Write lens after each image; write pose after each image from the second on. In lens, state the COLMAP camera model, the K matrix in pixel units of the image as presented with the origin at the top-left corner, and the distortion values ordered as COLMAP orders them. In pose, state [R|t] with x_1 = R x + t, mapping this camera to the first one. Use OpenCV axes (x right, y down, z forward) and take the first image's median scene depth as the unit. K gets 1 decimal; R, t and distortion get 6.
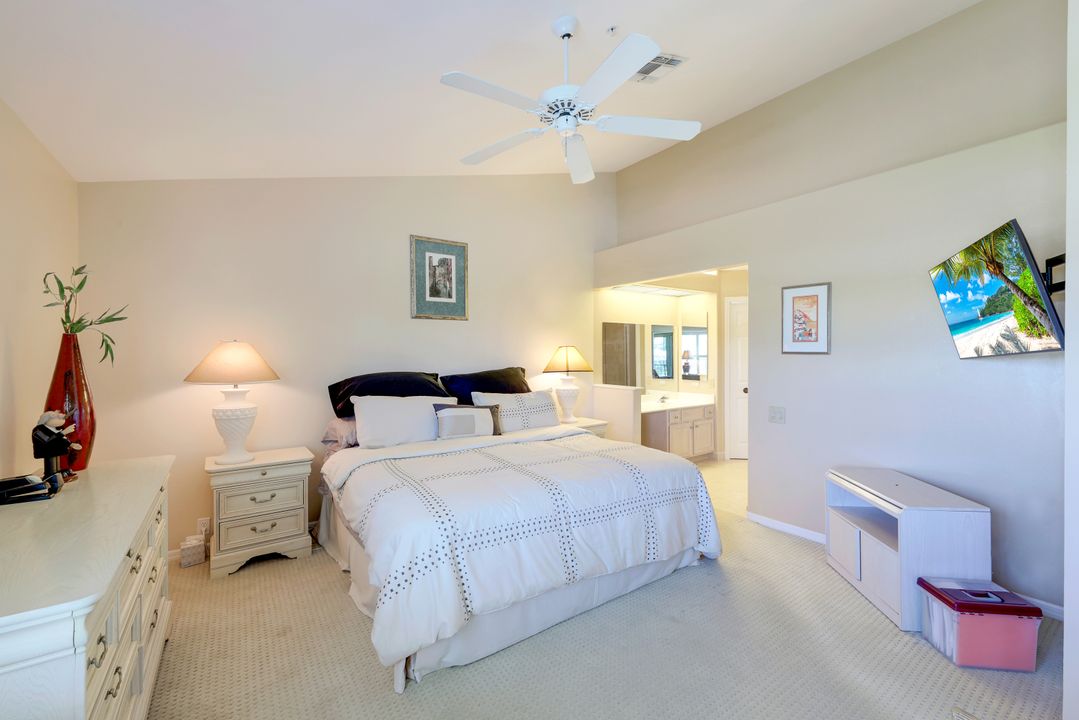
lens RADIAL K [[435.8, 0, 536.1], [0, 435.8, 351.9], [0, 0, 1]] dist [0.001184, 0.000124]
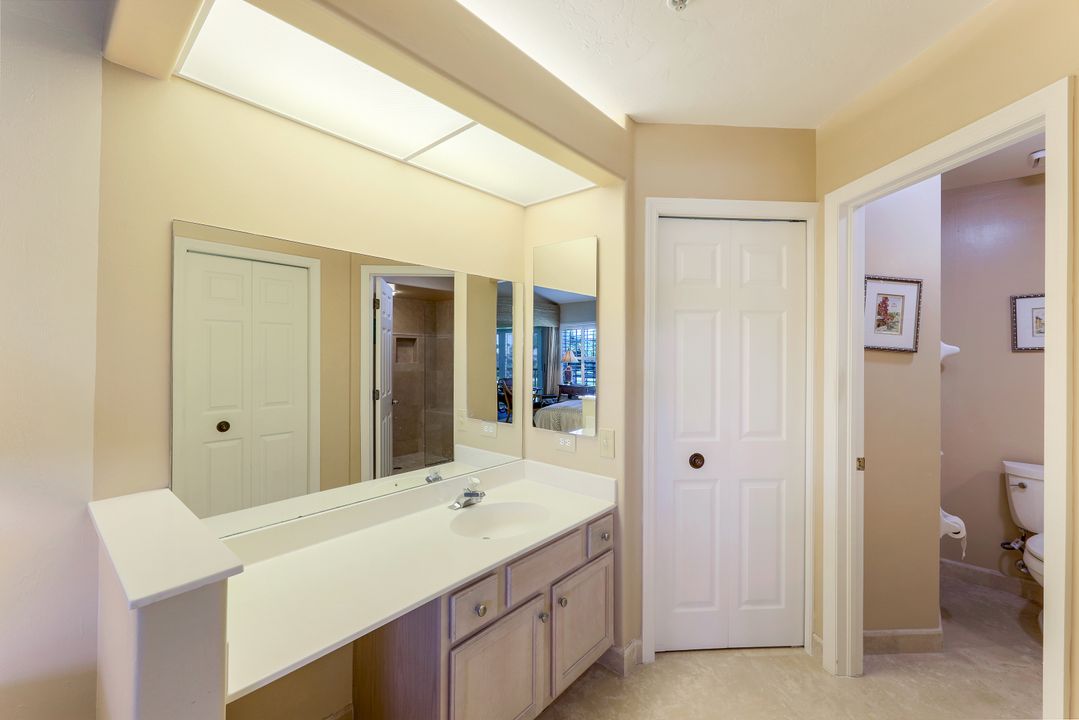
lens RADIAL K [[435.8, 0, 536.1], [0, 435.8, 351.9], [0, 0, 1]] dist [0.001184, 0.000124]
pose [[0.973838, 0.005344, 0.227180, 0.280926], [-0.006473, 0.999970, 0.004227, -0.001947], [-0.227151, -0.005587, 0.973844, 0.709608]]
